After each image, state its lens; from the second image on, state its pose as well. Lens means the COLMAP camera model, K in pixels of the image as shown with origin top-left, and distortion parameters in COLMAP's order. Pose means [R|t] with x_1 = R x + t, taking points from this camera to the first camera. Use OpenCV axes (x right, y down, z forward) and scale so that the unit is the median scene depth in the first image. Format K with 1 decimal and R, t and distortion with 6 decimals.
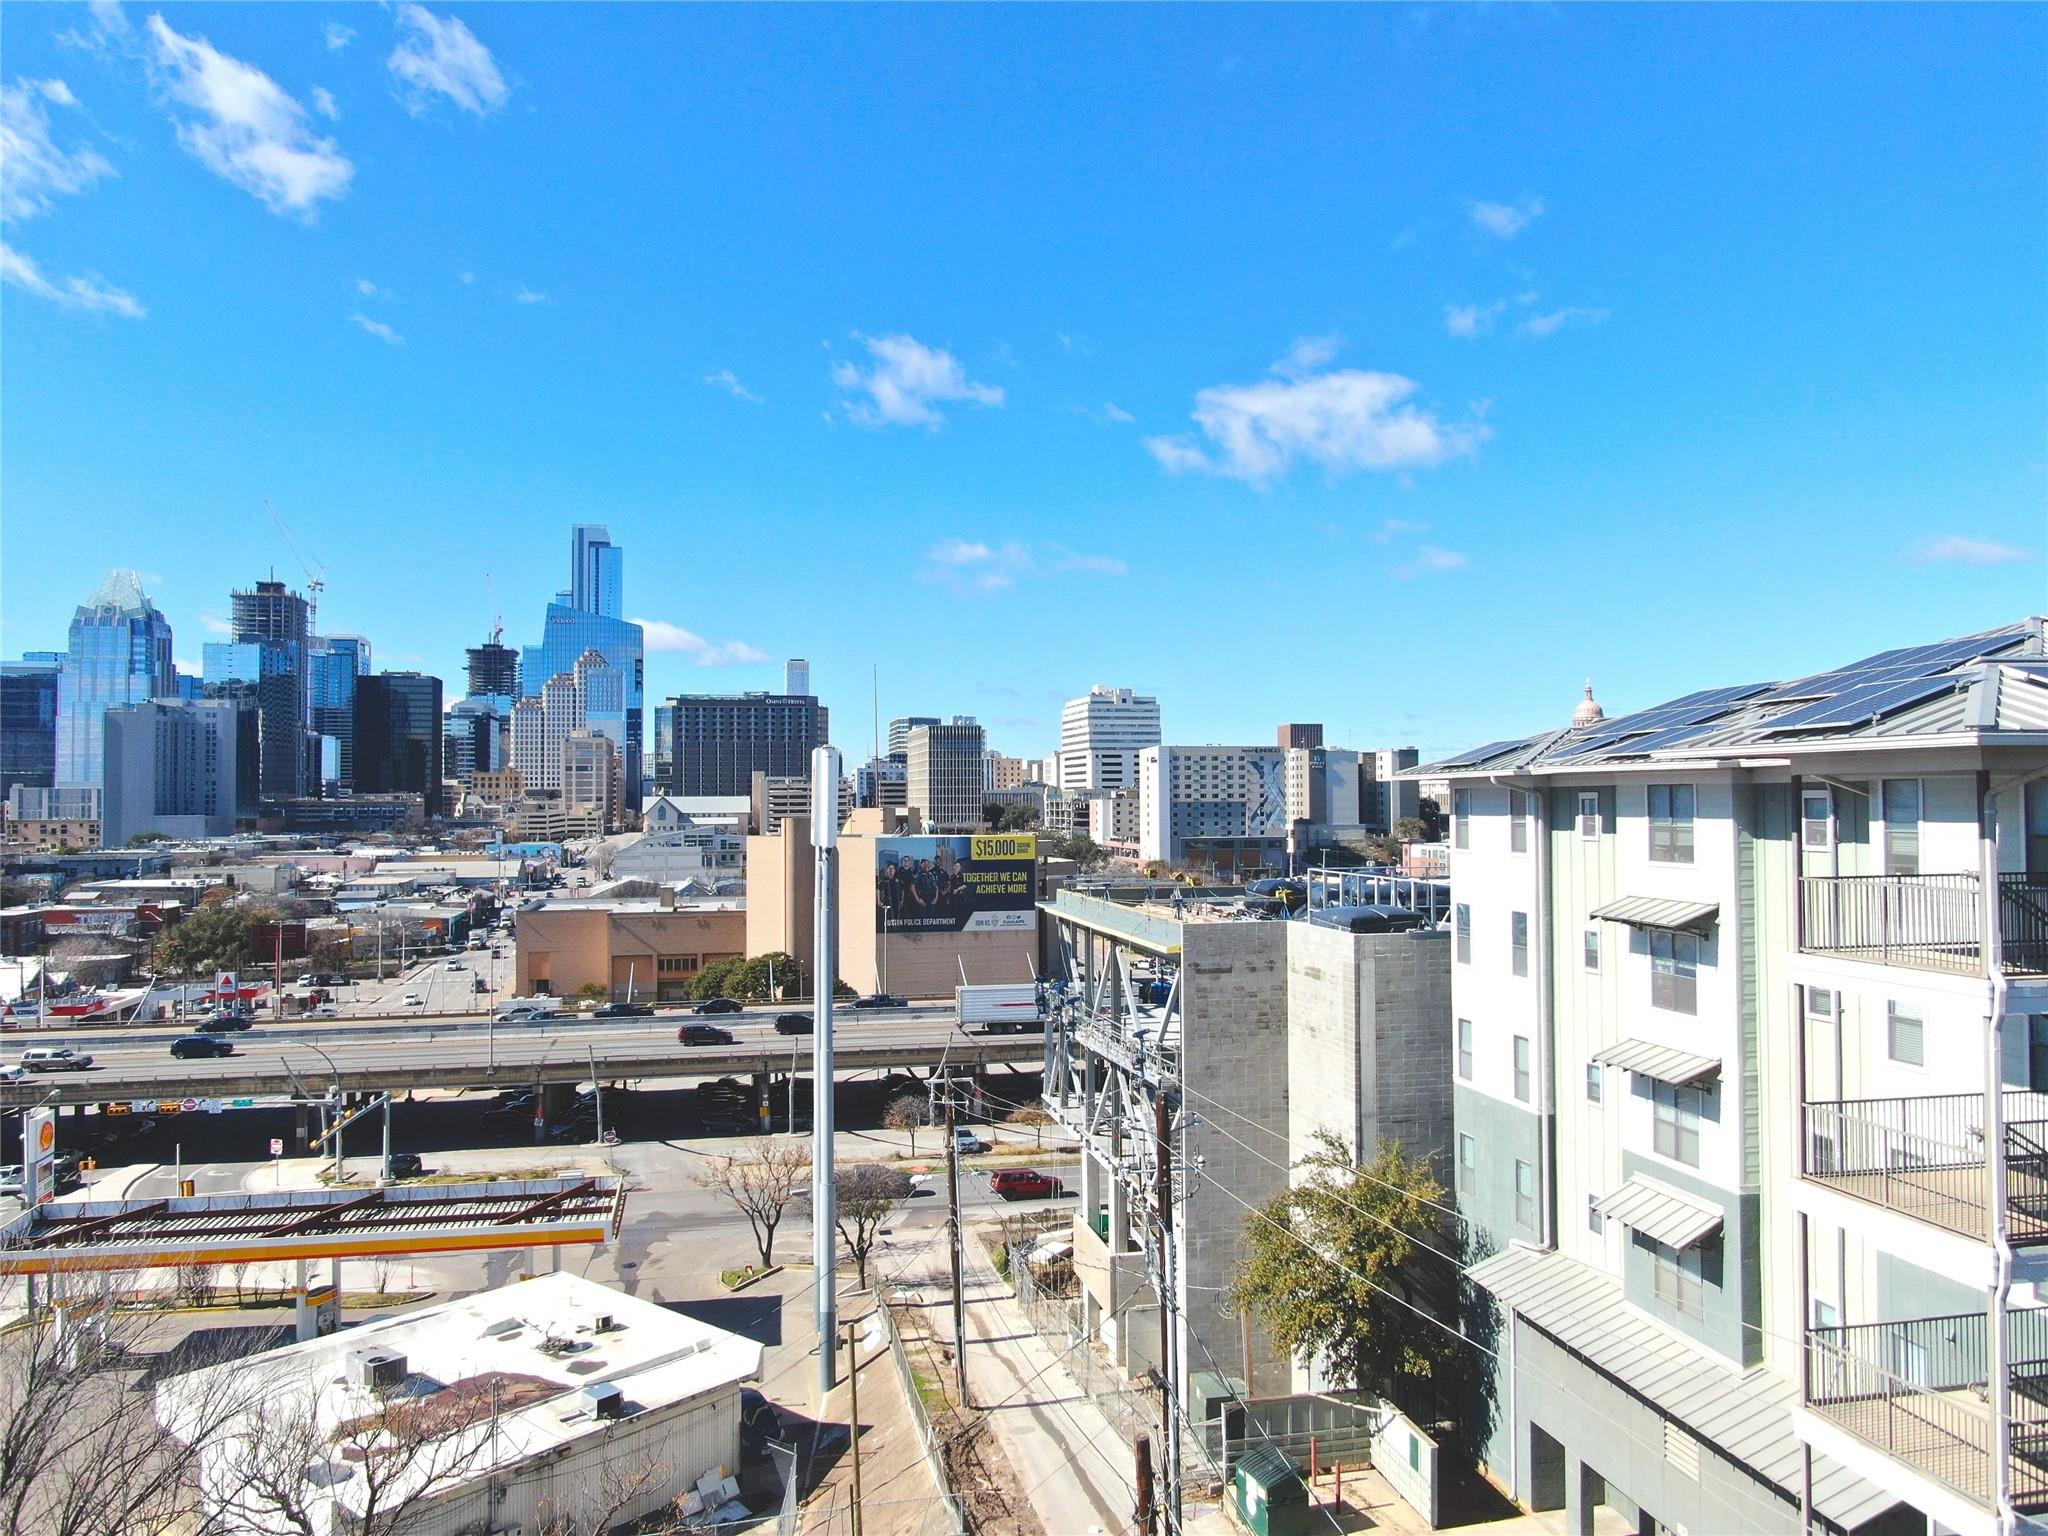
lens RADIAL K [[1479.1, 0, 1026.9], [0, 1479.1, 767.4], [0, 0, 1]] dist [-0.013442, 0.000558]
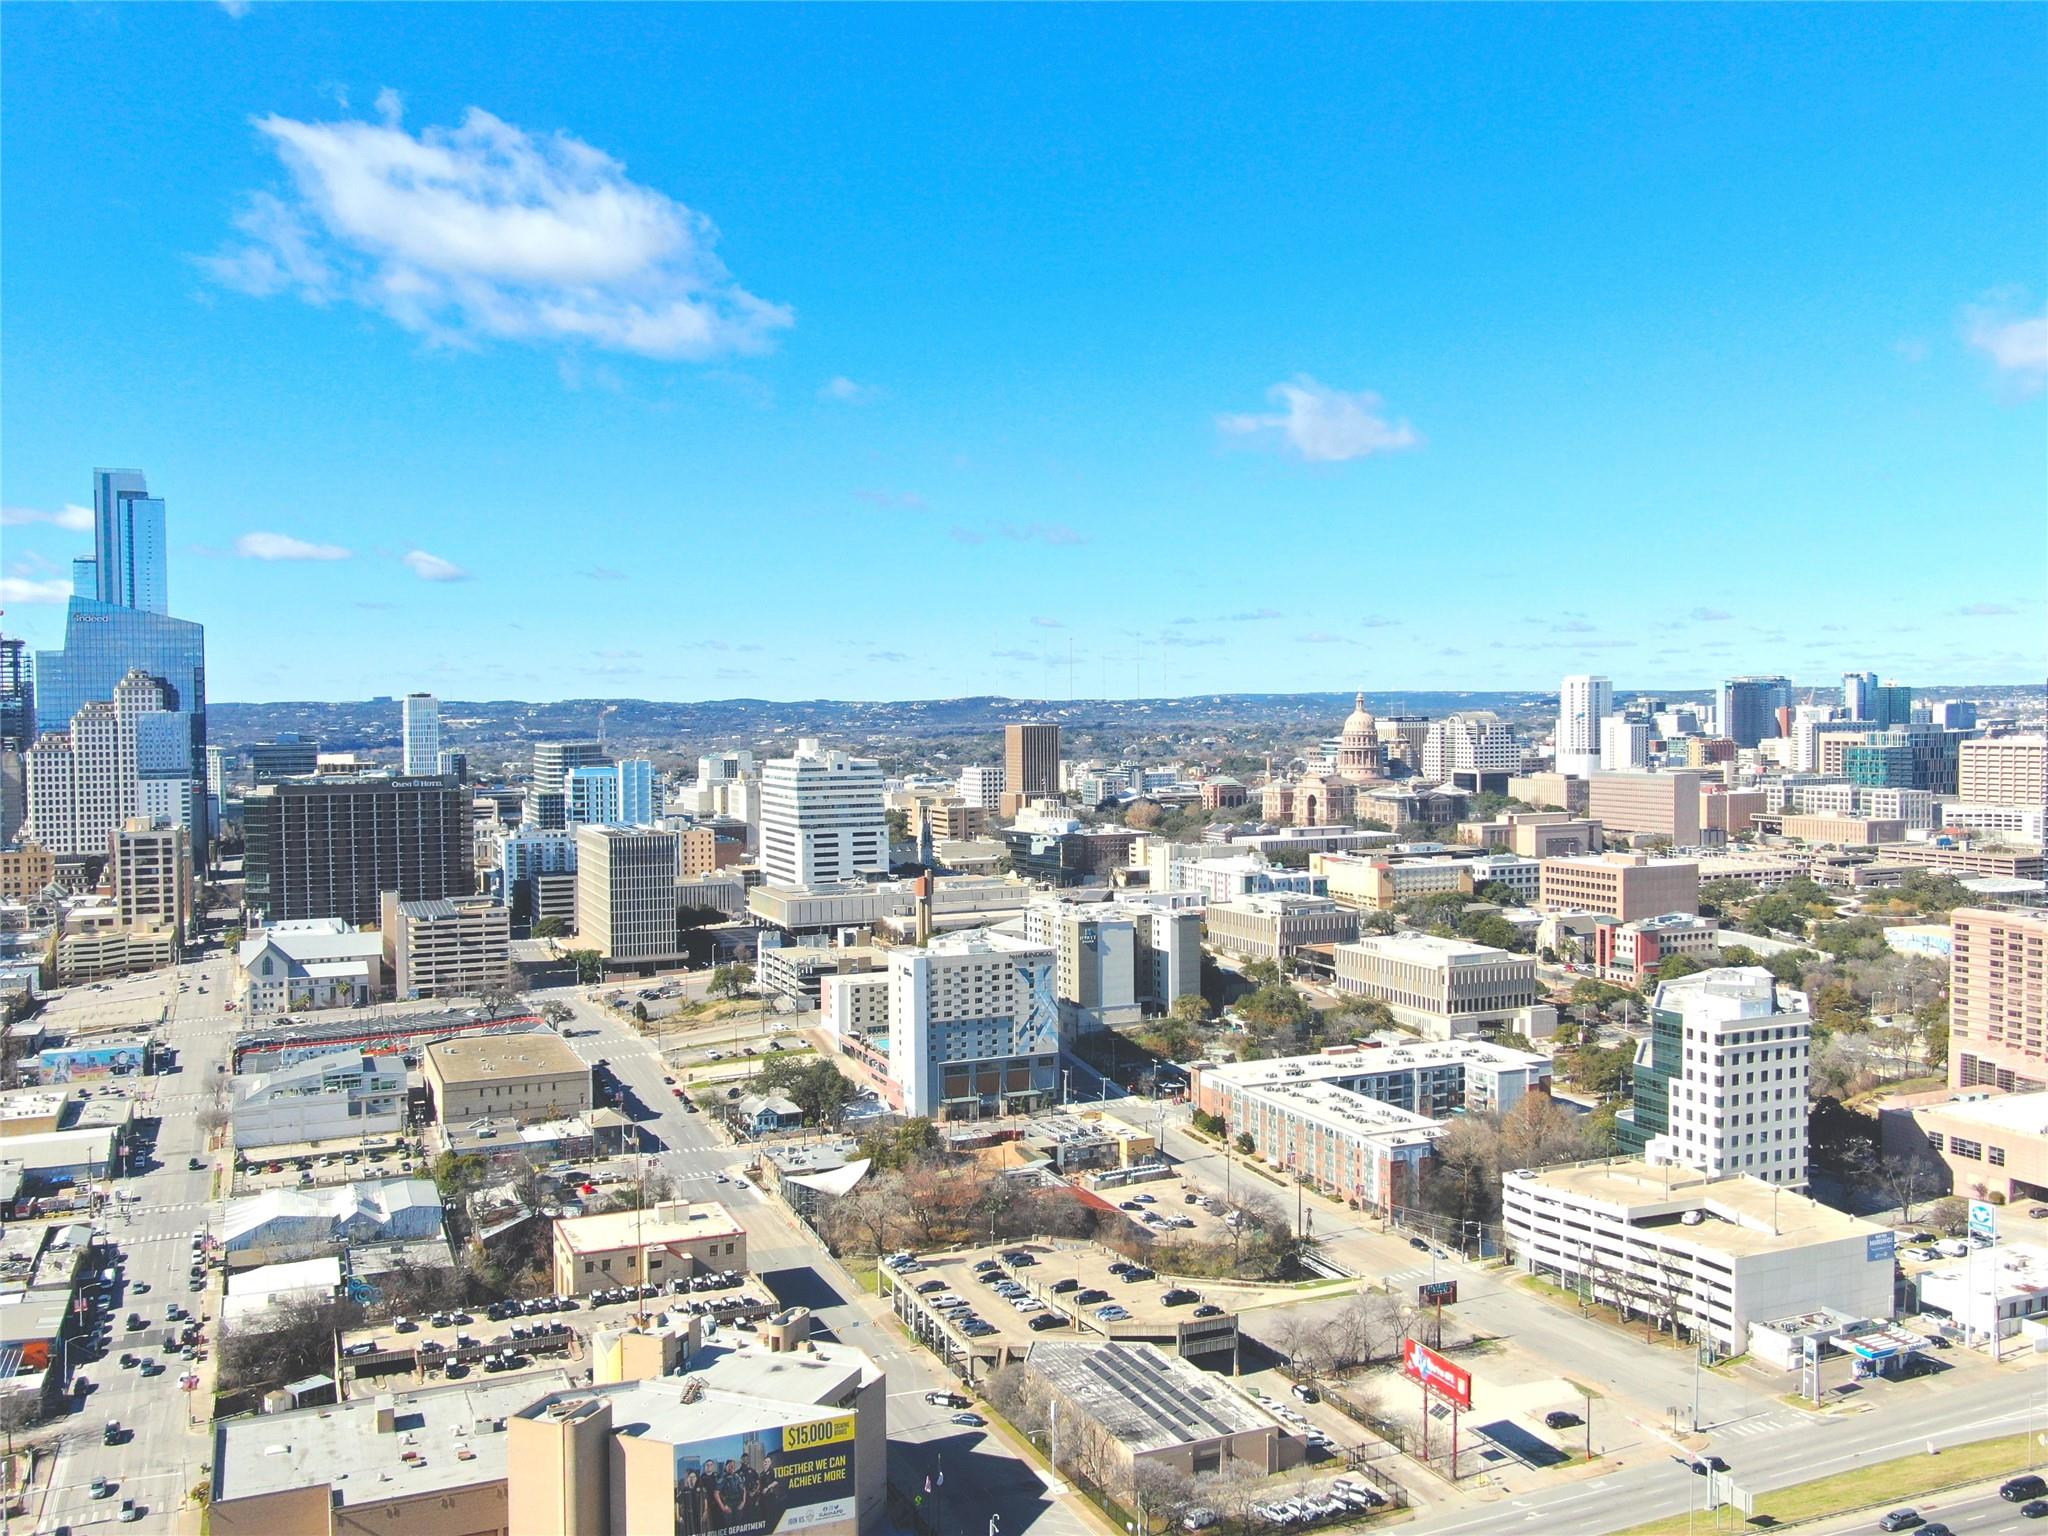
lens RADIAL K [[1792.5, 0, 1031.7], [0, 1792.5, 768.4], [0, 0, 1]] dist [0.005917, -0.017865]
pose [[0.980996, -0.014413, 0.193494, -0.037871], [0.002822, 0.998192, 0.060044, -0.165869], [-0.194009, -0.058357, 0.979262, -0.017837]]
